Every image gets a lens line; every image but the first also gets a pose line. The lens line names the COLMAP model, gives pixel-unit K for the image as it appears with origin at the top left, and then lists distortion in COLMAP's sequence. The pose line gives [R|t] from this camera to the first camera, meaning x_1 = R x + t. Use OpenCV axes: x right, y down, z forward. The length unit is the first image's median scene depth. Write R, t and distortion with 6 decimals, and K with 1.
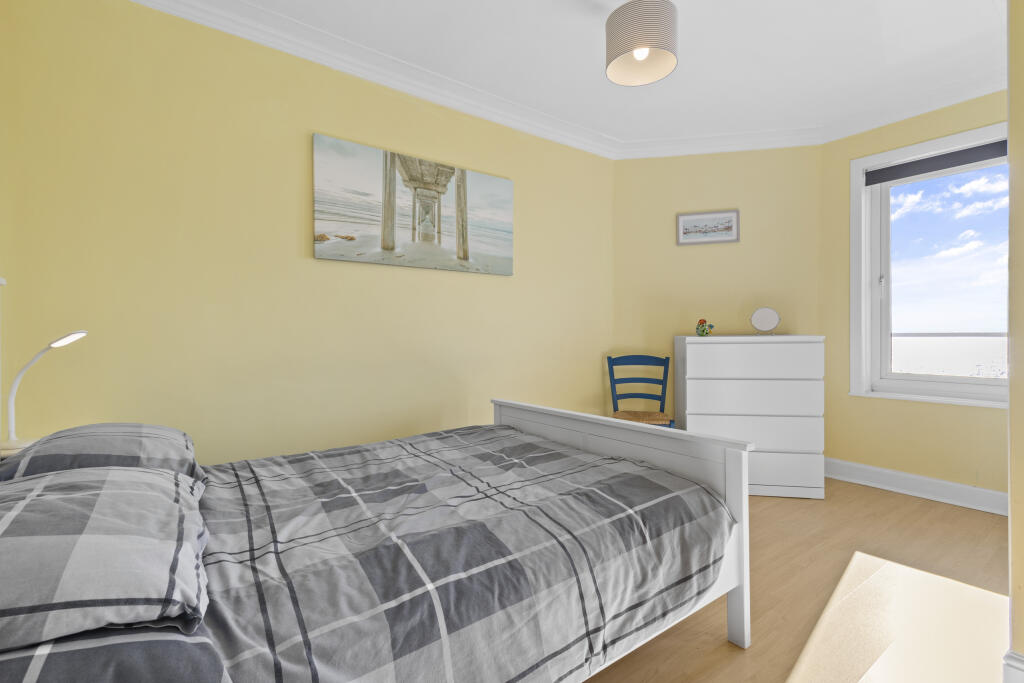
lens RADIAL K [[468.7, 0, 508.5], [0, 468.7, 345.6], [0, 0, 1]] dist [0.024369, 0.000212]
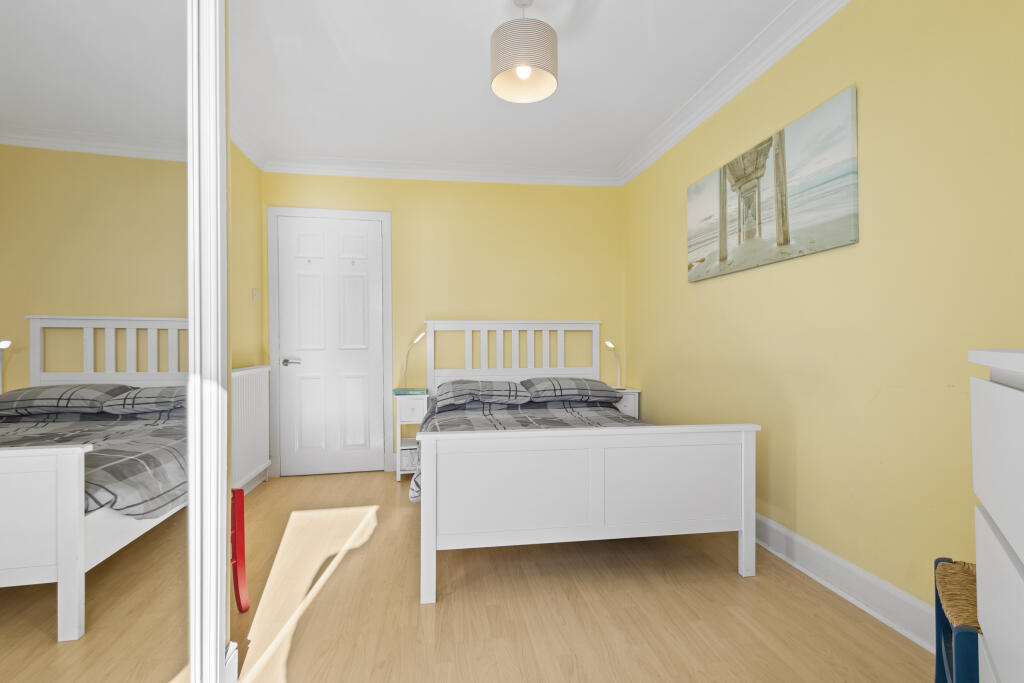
lens RADIAL K [[468.7, 0, 512.3], [0, 468.7, 338.7], [0, 0, 1]] dist [0.024369, 0.000212]
pose [[-0.454152, 0.006431, -0.890901, 0.851435], [-0.003654, 0.999952, 0.009081, -0.035294], [0.890917, 0.007379, -0.454107, 1.009411]]
